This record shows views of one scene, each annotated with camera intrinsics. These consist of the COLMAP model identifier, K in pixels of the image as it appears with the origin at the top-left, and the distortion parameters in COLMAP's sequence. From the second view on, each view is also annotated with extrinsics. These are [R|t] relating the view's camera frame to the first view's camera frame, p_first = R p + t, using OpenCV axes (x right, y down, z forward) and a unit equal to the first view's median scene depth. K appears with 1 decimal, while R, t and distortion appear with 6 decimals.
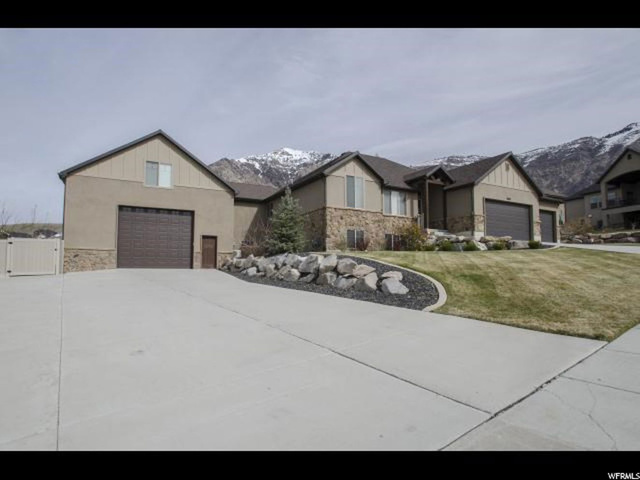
lens RADIAL K [[346.4, 0, 305.0], [0, 346.4, 244.4], [0, 0, 1]] dist [-0.021588, 0.001208]
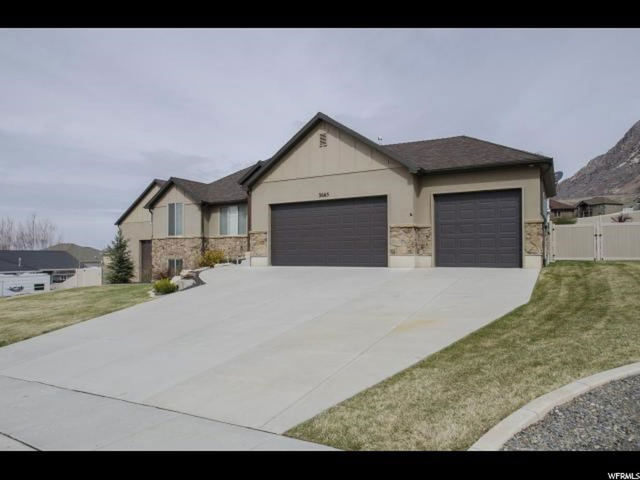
lens RADIAL K [[431.2, 0, 321.4], [0, 431.2, 243.8], [0, 0, 1]] dist [-0.041571, -0.000113]
pose [[0.540292, -0.029439, -0.840962, 1.338419], [0.067696, 0.997669, 0.008568, -0.064440], [0.838750, -0.061559, 0.541026, 0.674090]]
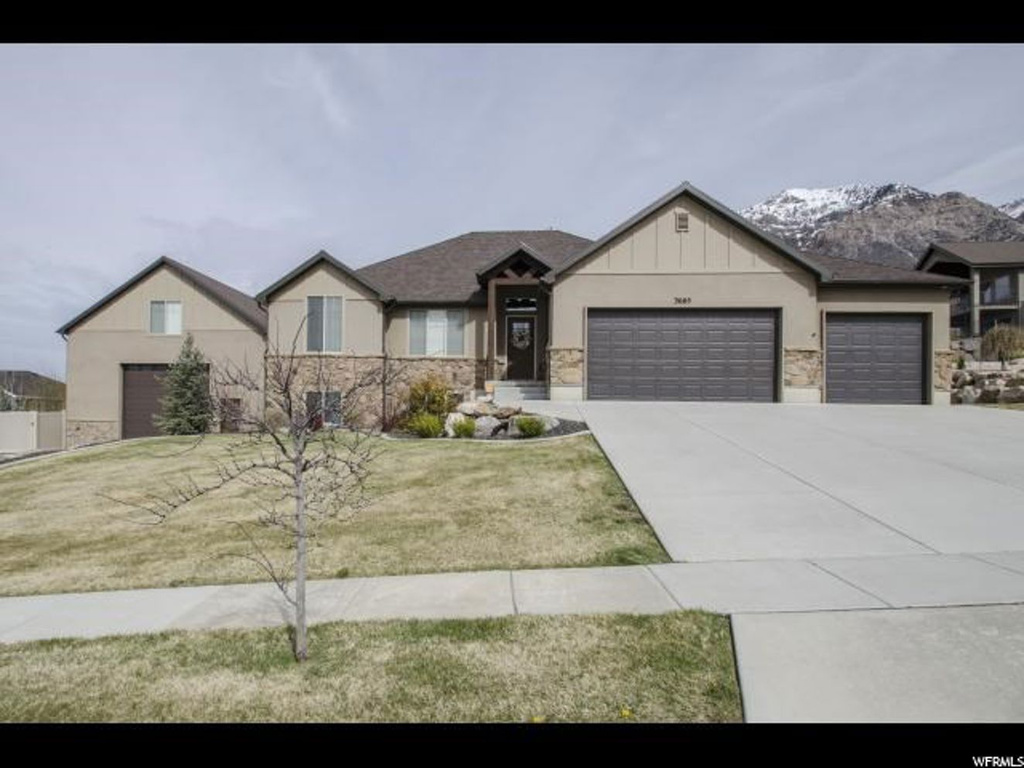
lens RADIAL K [[585.5, 0, 486.0], [0, 585.5, 404.3], [0, 0, 1]] dist [-0.021854, -0.000791]
pose [[0.845911, -0.004518, -0.533305, 0.855800], [0.028104, 0.998952, 0.036115, -0.046111], [0.532584, -0.045538, 0.845151, 0.321338]]
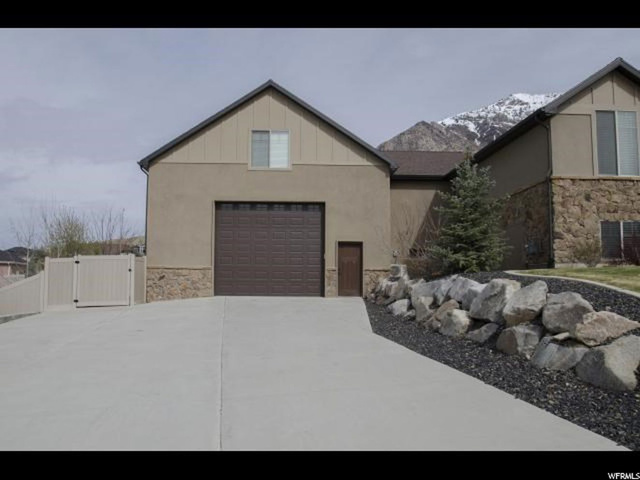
lens RADIAL K [[519.7, 0, 317.6], [0, 519.7, 242.6], [0, 0, 1]] dist [-0.047225, 0.007595]
pose [[0.905898, -0.032813, -0.422224, 0.060550], [0.026916, 0.999439, -0.019922, -0.008222], [0.422640, 0.006683, 0.906273, 0.171235]]
